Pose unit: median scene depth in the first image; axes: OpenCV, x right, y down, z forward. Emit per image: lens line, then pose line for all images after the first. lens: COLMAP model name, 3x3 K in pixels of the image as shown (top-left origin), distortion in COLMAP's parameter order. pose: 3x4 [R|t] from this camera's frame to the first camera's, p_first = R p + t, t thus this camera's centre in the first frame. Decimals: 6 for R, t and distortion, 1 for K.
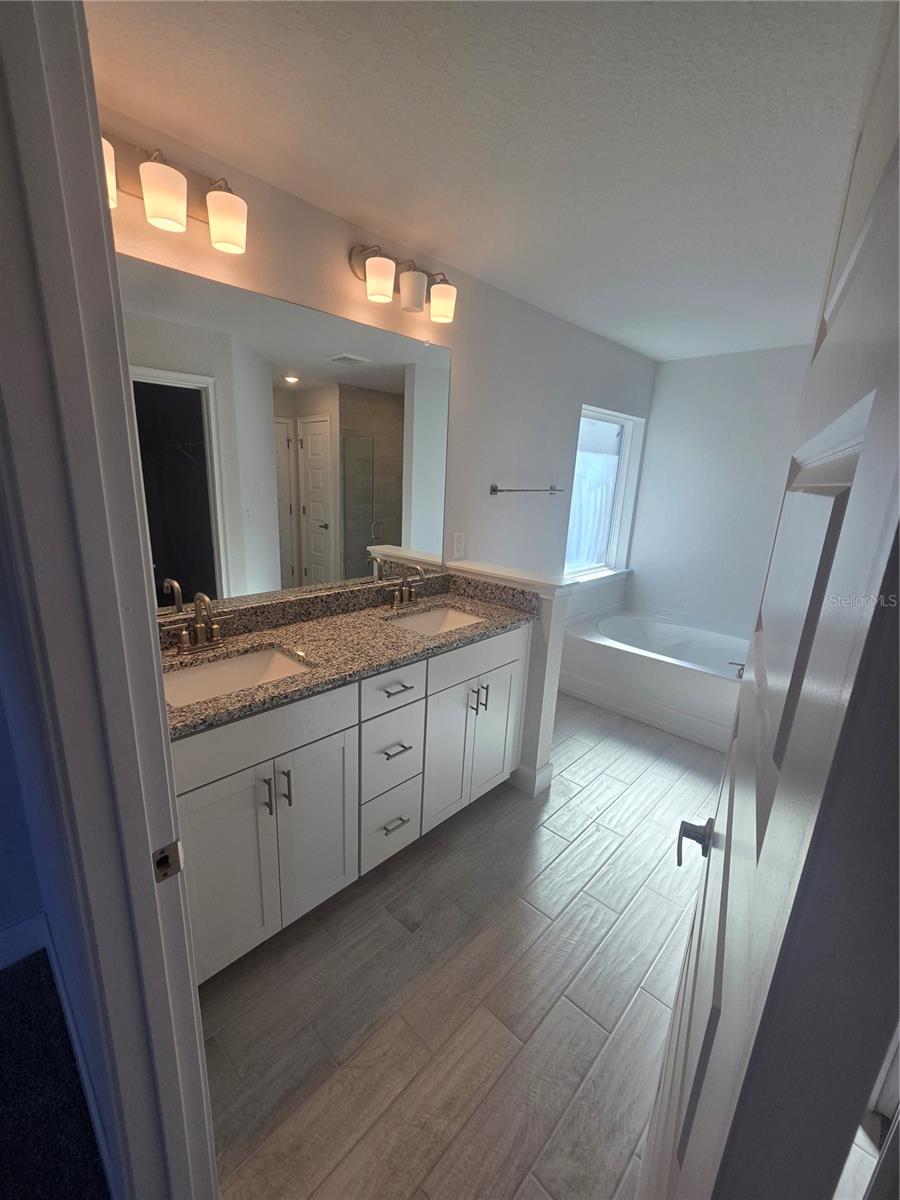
lens RADIAL K [[497.7, 0, 441.4], [0, 497.7, 602.5], [0, 0, 1]] dist [-0.001622, 0.000833]
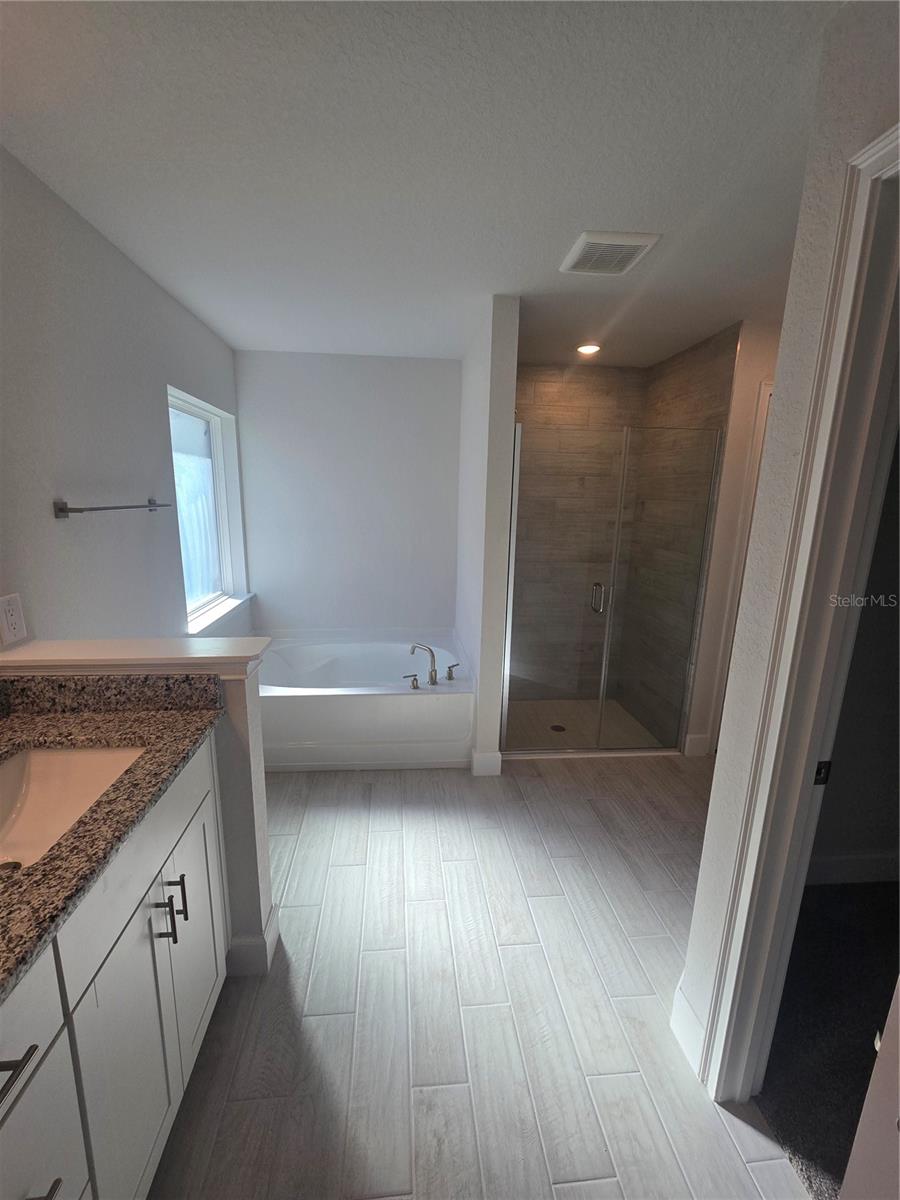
lens RADIAL K [[497.7, 0, 449.8], [0, 497.7, 604.2], [0, 0, 1]] dist [-0.001622, 0.000833]
pose [[0.656098, -0.185479, 0.731528, -0.040496], [0.194020, 0.978202, 0.074009, -0.076169], [-0.729309, 0.093374, 0.677783, 0.299506]]
